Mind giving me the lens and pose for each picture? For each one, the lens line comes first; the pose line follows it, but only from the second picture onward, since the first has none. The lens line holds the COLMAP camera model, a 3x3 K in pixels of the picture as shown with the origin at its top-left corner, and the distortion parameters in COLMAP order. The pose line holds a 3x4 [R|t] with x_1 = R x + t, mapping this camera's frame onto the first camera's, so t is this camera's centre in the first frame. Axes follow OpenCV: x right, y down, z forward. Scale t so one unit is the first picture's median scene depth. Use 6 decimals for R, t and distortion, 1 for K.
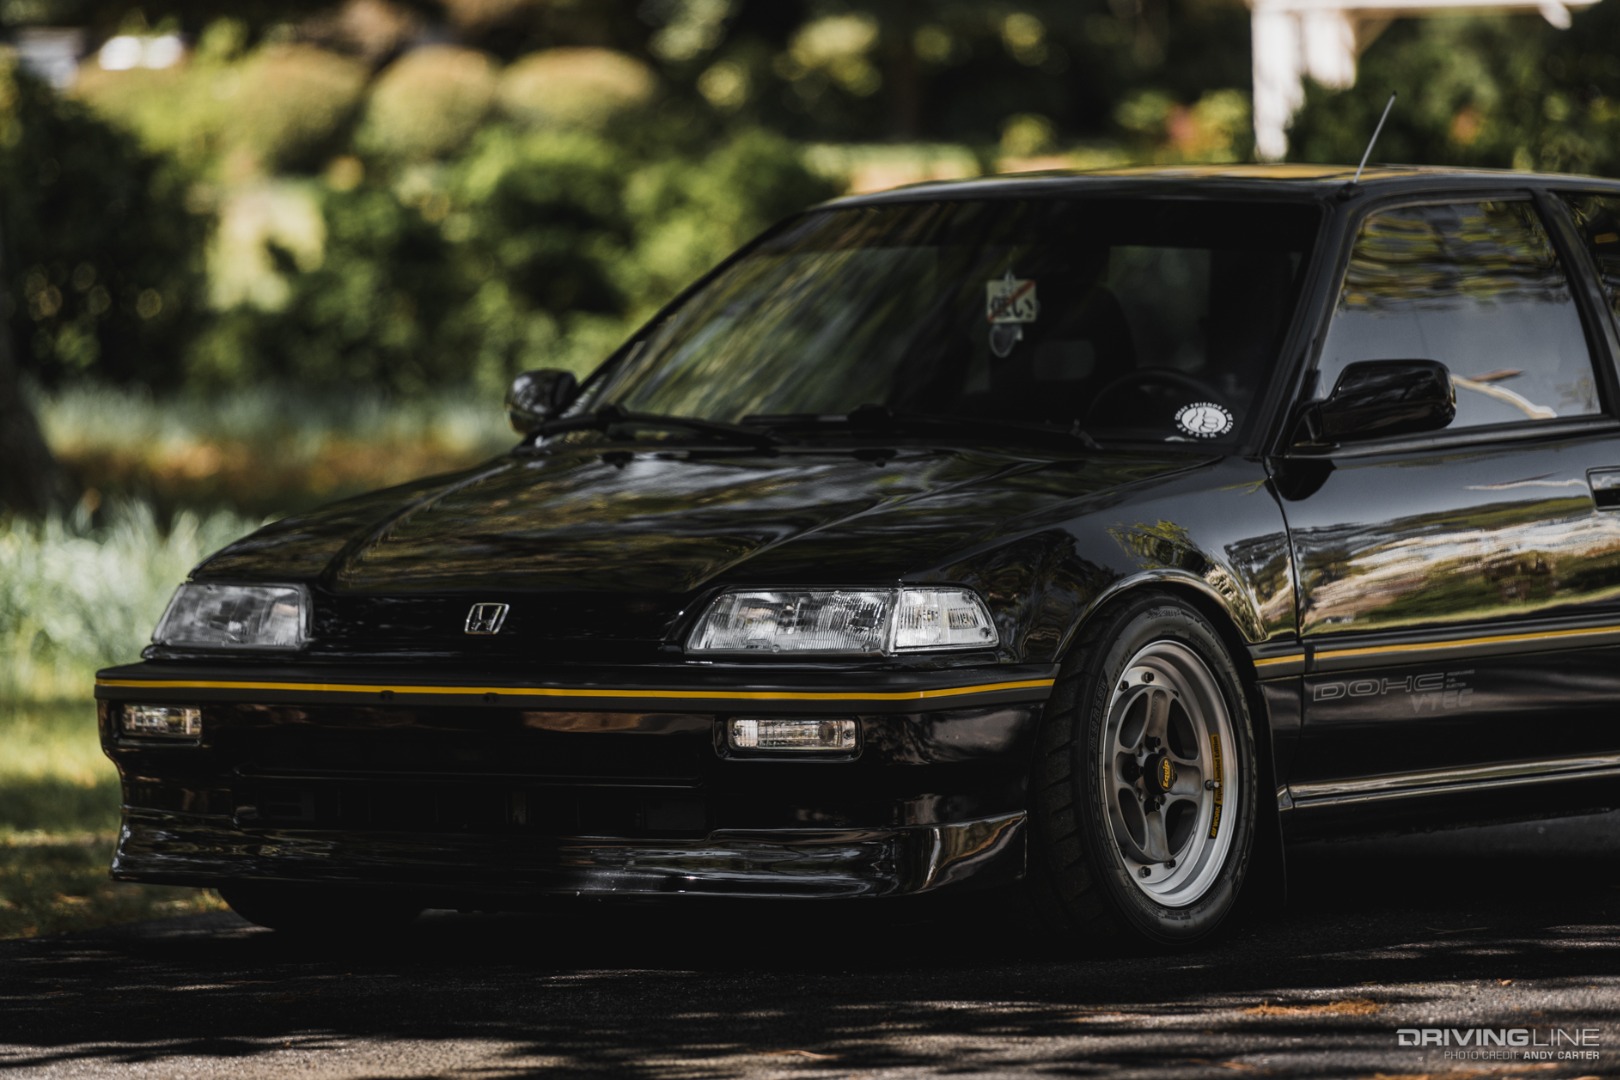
lens RADIAL K [[9220.6, 0, 805.5], [0, 9220.6, 541.3], [0, 0, 1]] dist [0.092983, 0.000000]
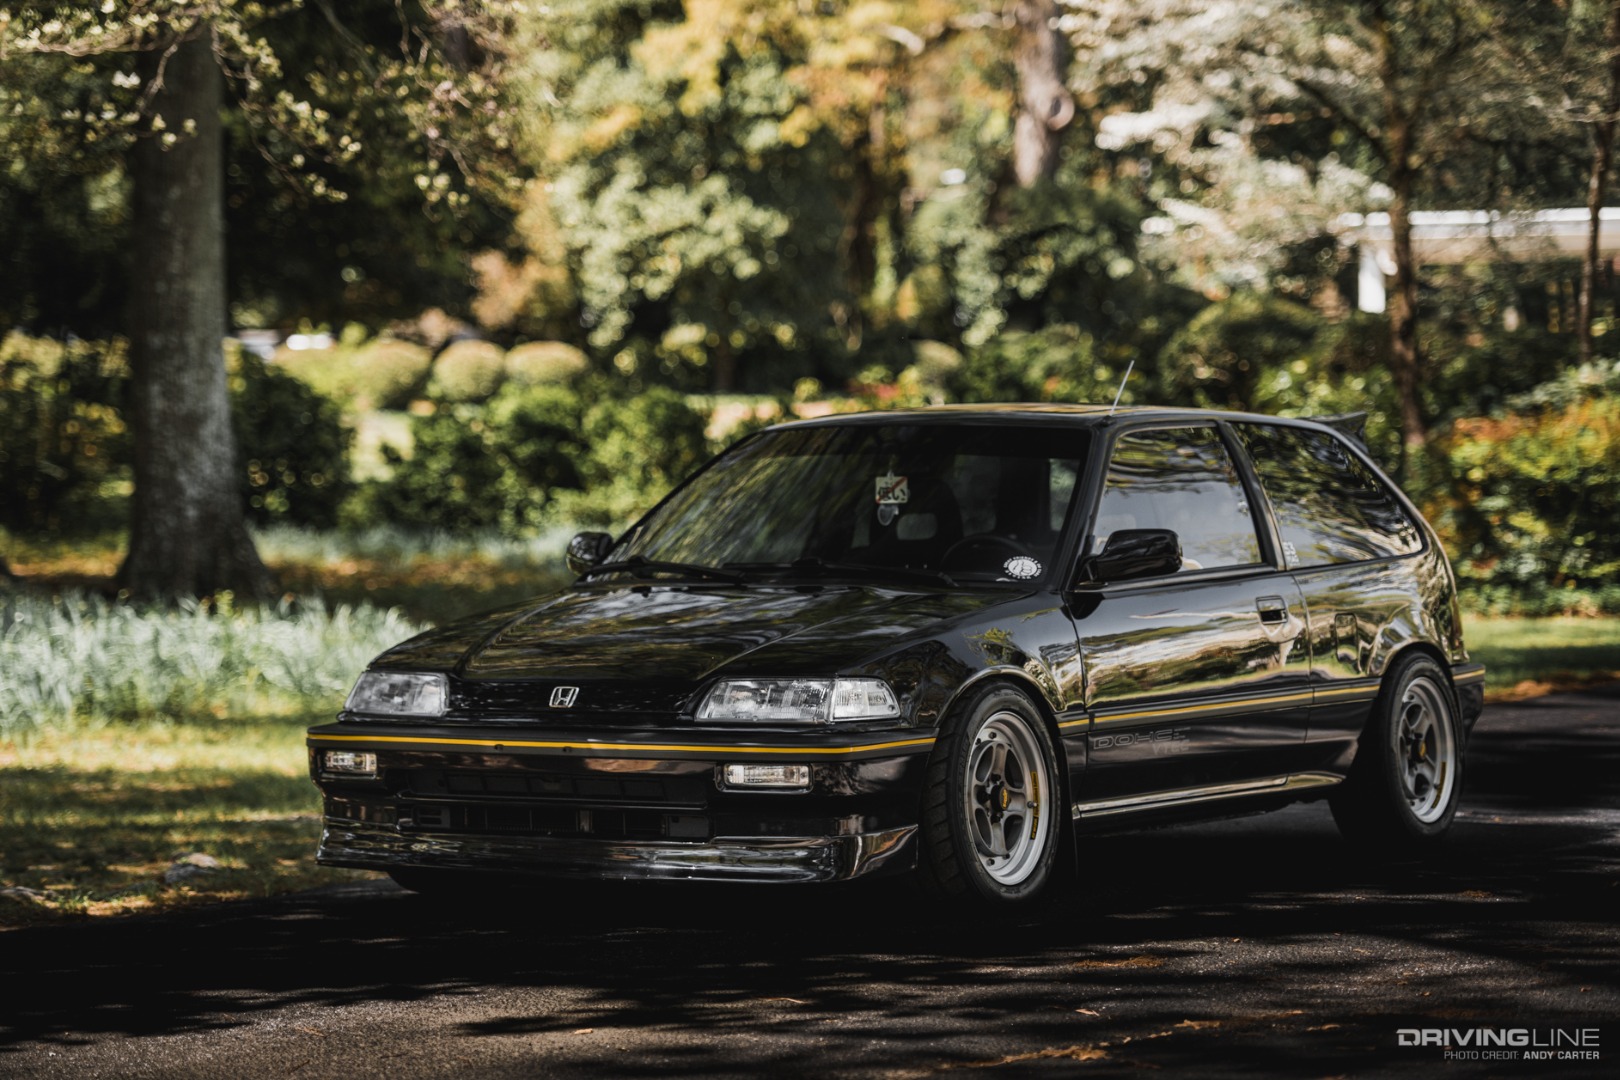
lens RADIAL K [[4599.8, 0, 821.8], [0, 4599.8, 538.7], [0, 0, 1]] dist [0.047920, 0.000000]
pose [[0.999124, 0.003174, 0.041737, -0.022966], [-0.002678, 0.999925, -0.011939, -0.008643], [-0.041772, 0.011817, 0.999057, 0.225602]]
